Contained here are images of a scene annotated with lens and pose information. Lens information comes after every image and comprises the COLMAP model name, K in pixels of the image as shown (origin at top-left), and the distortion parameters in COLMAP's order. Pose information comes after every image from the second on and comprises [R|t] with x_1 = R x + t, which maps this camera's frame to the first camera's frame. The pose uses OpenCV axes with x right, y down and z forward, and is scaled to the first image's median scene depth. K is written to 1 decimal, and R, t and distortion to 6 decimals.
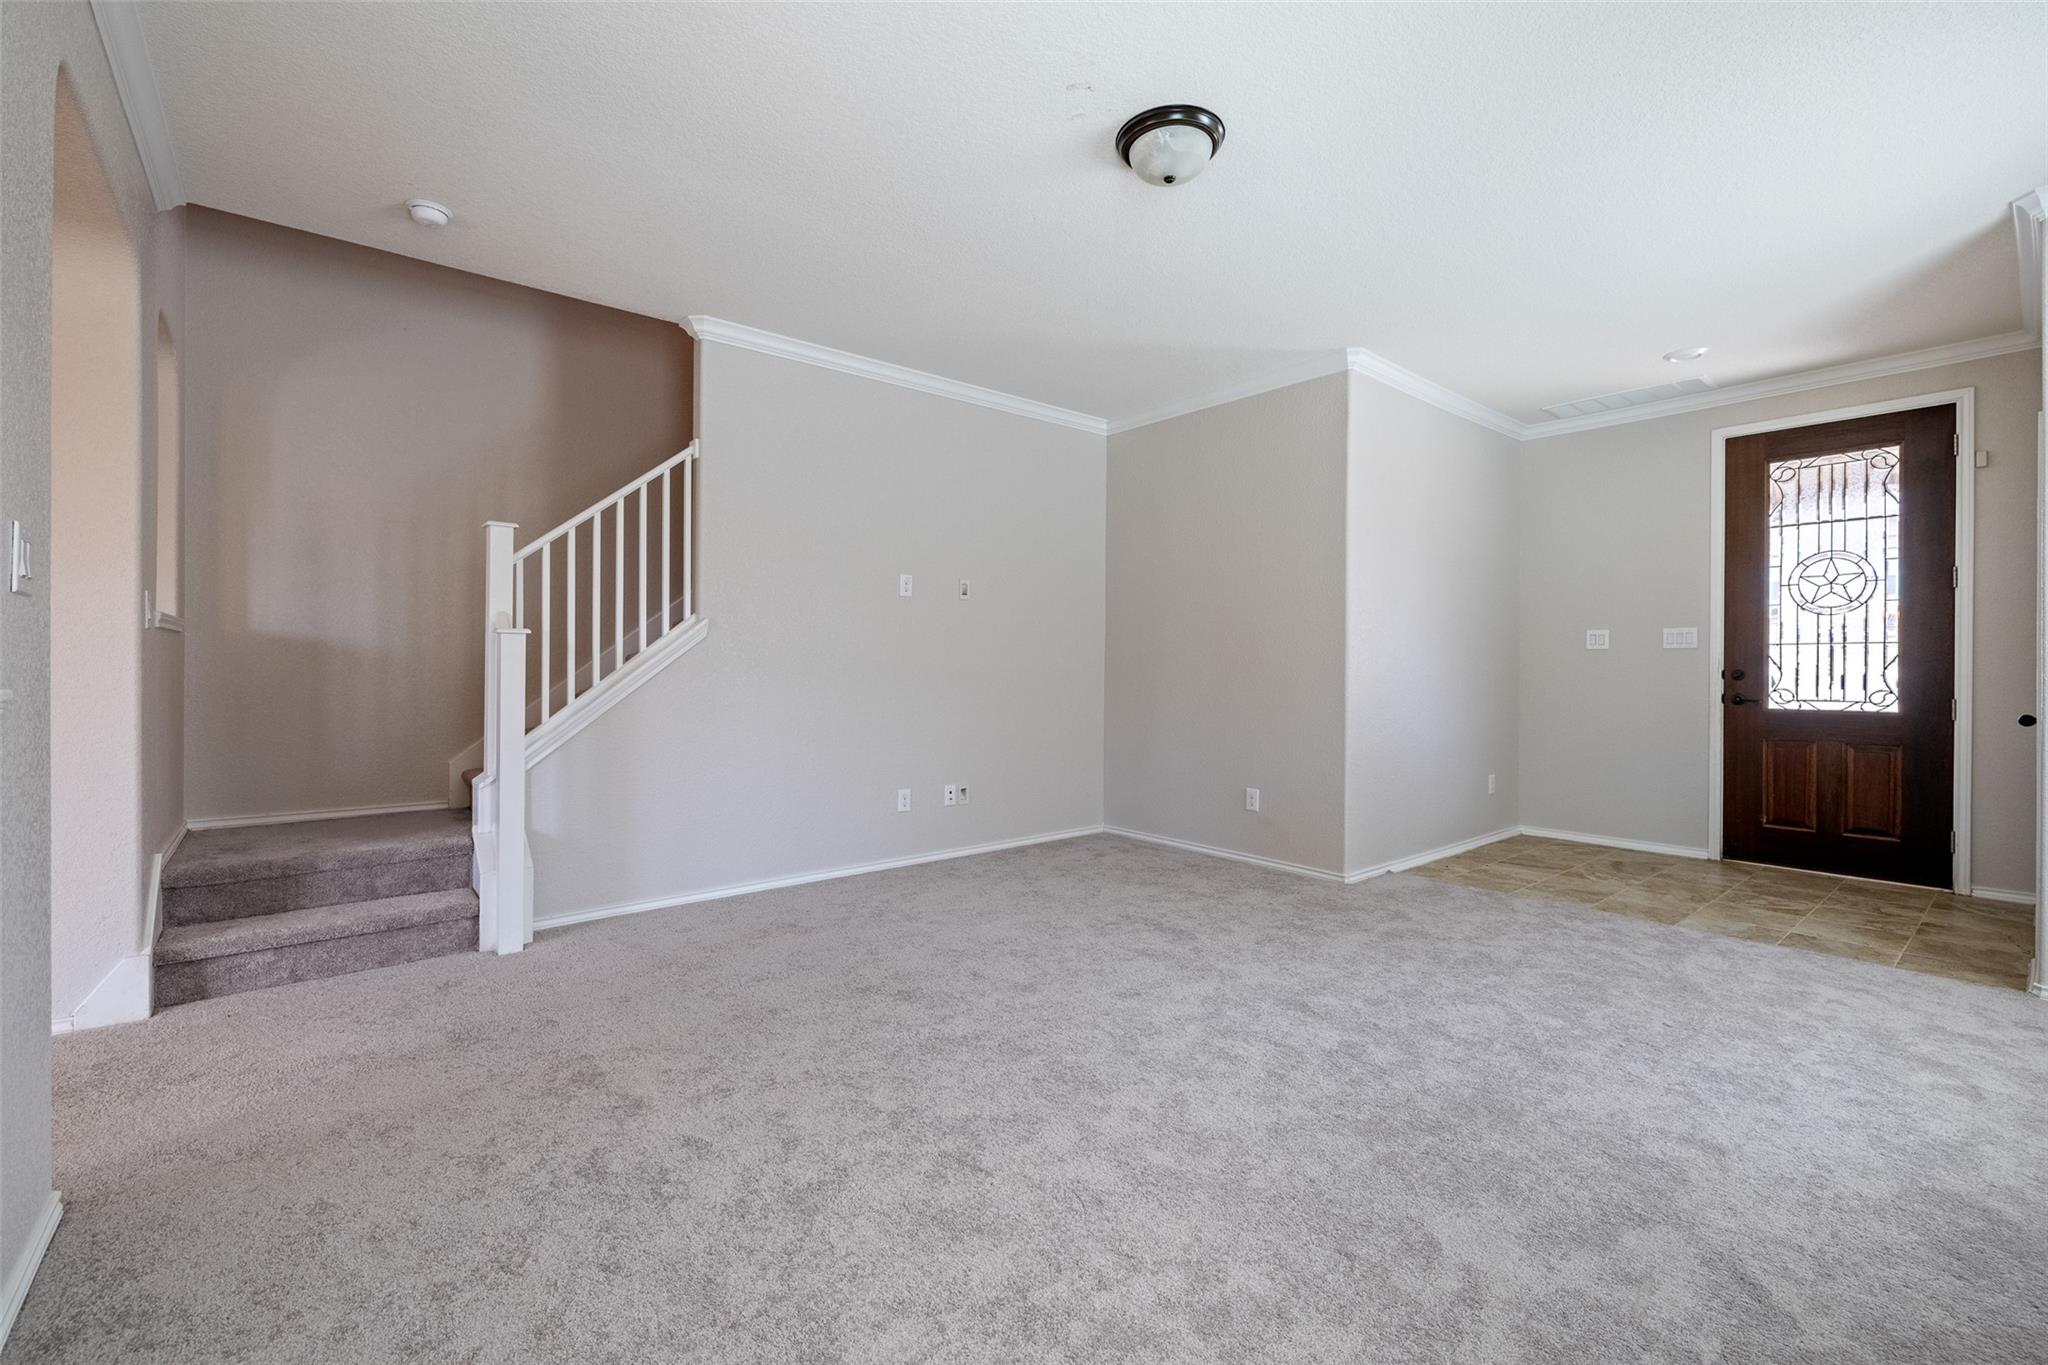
lens RADIAL K [[874.3, 0, 1017.5], [0, 874.3, 673.6], [0, 0, 1]] dist [-0.008500, 0.000150]
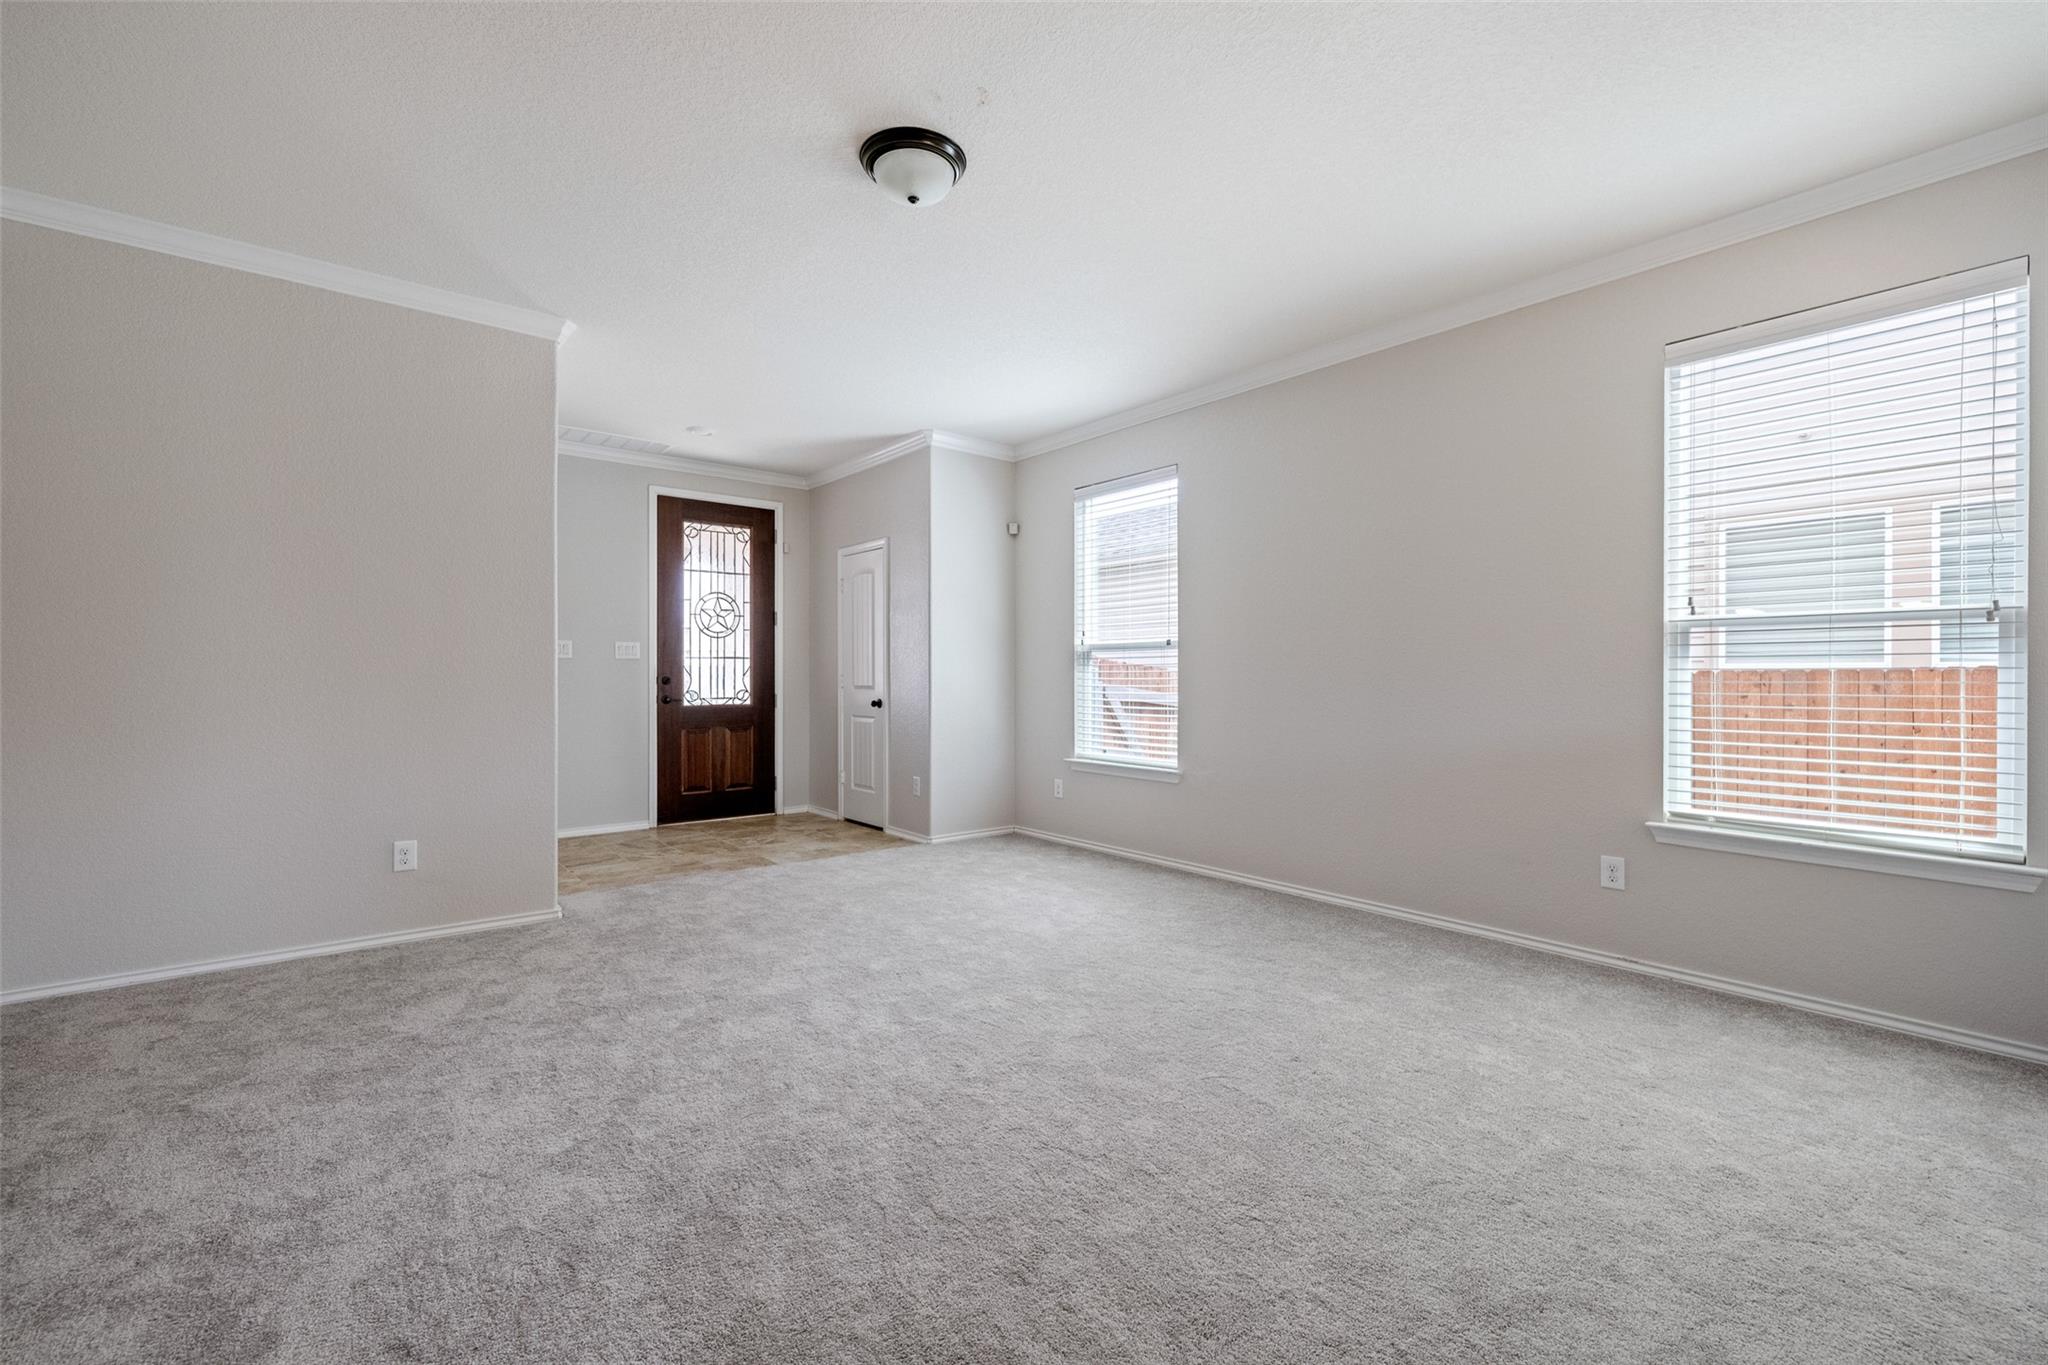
lens RADIAL K [[863.0, 0, 1022.0], [0, 863.0, 691.7], [0, 0, 1]] dist [-0.000593, 0.000139]
pose [[0.001156, -0.022783, 0.999740, -0.493879], [0.006758, 0.999718, 0.022775, -0.008400], [-0.999976, 0.006730, 0.001309, 0.511044]]
